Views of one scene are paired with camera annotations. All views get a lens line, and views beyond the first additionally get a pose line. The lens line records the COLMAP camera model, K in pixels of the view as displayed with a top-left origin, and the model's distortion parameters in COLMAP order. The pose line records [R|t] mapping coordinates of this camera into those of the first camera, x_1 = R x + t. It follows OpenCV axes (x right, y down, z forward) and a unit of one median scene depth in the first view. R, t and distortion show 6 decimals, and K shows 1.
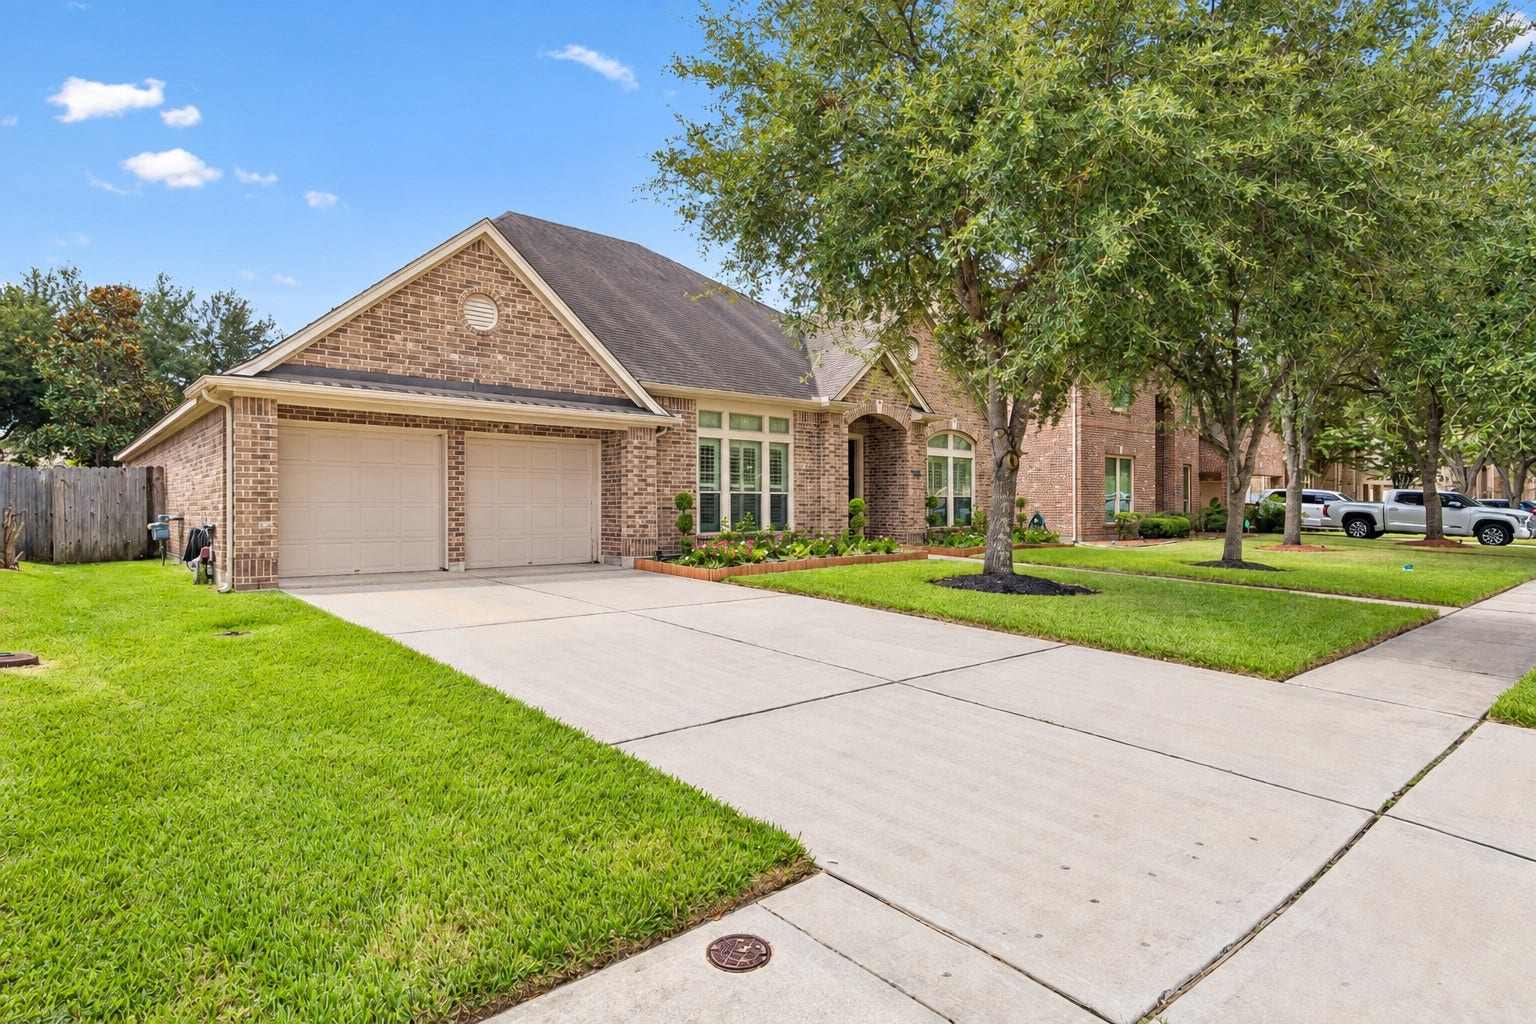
lens RADIAL K [[794.5, 0, 764.3], [0, 794.5, 508.0], [0, 0, 1]] dist [0.002731, 0.000320]
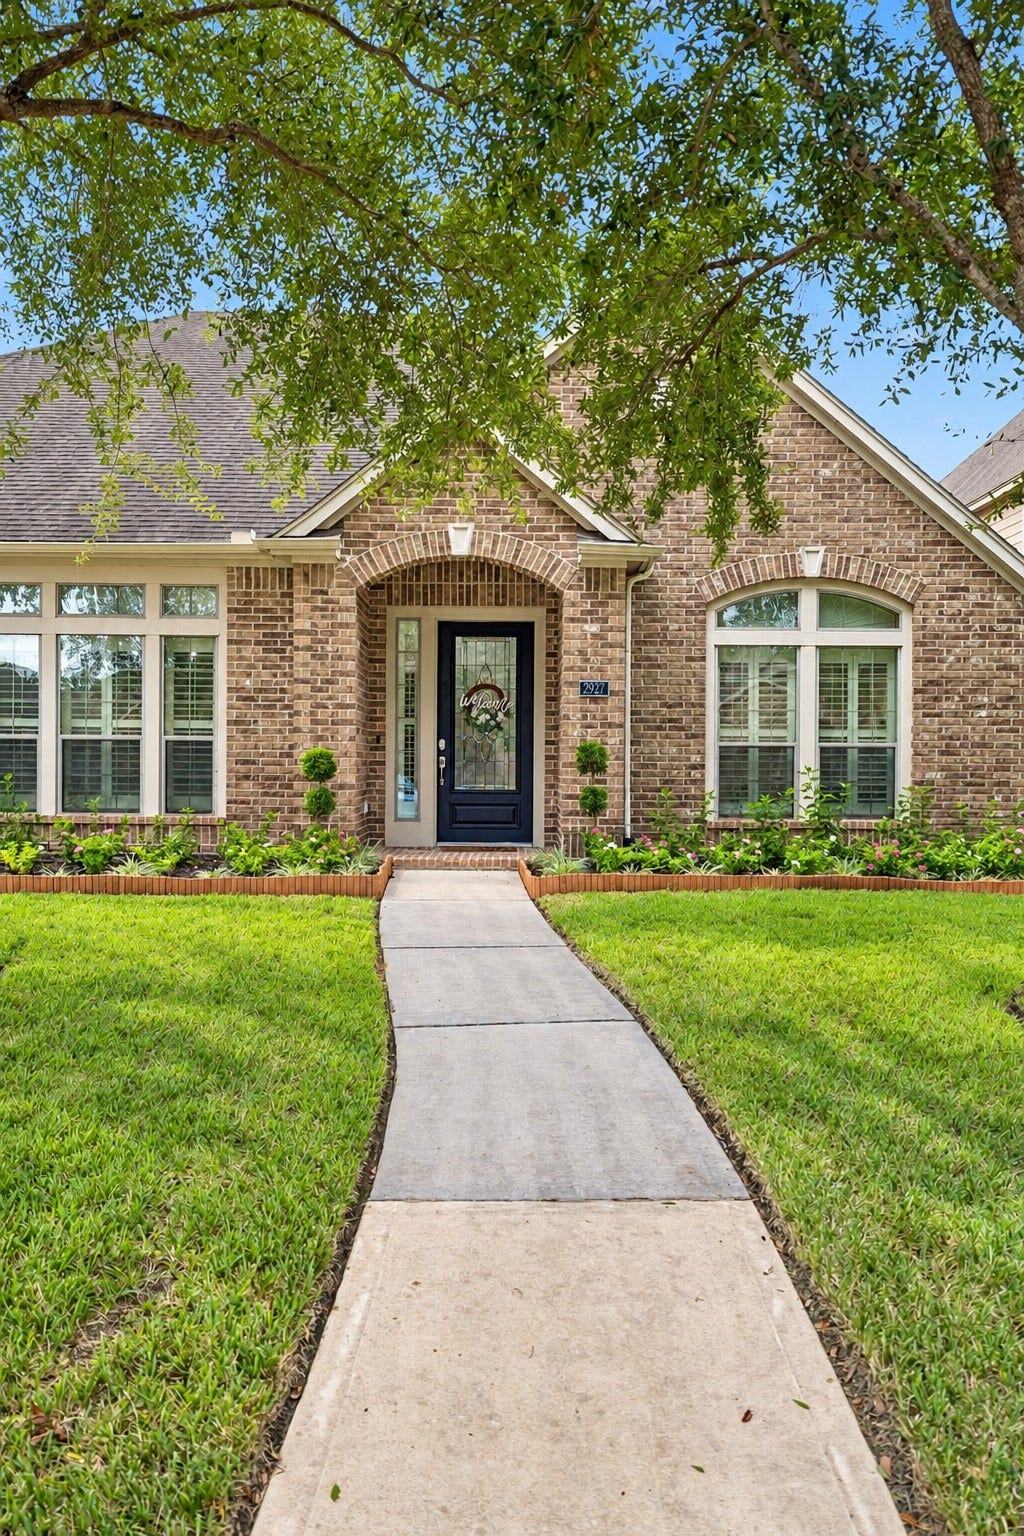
lens RADIAL K [[1138.6, 0, 512.0], [0, 1138.6, 768.0], [0, 0, 1]] dist [0.024434, 0.000709]
pose [[0.761059, 0.004766, -0.648666, 0.490534], [-0.009341, 0.999950, -0.003612, 0.000375], [0.648616, 0.008808, 0.761065, 0.462396]]
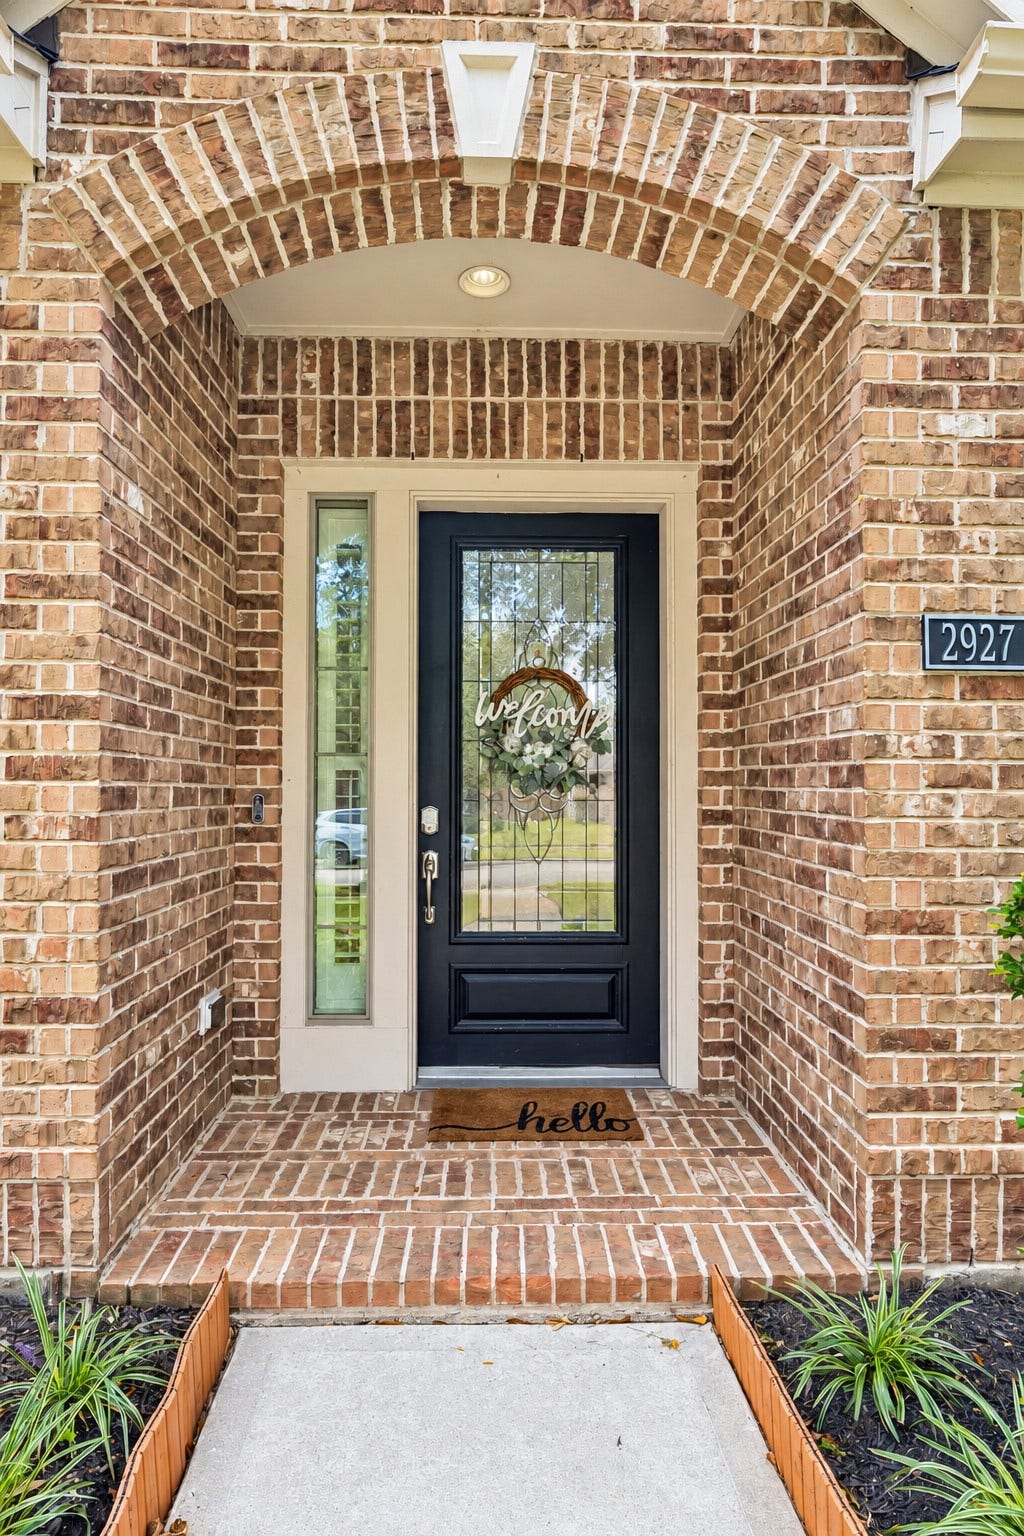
lens RADIAL K [[794.5, 0, 501.9], [0, 794.5, 771.8], [0, 0, 1]] dist [0.002731, 0.000320]
pose [[0.770736, -0.013650, -0.637009, 0.188915], [-0.005020, 0.999609, -0.027494, -0.019638], [0.637135, 0.024388, 0.770366, 0.778336]]
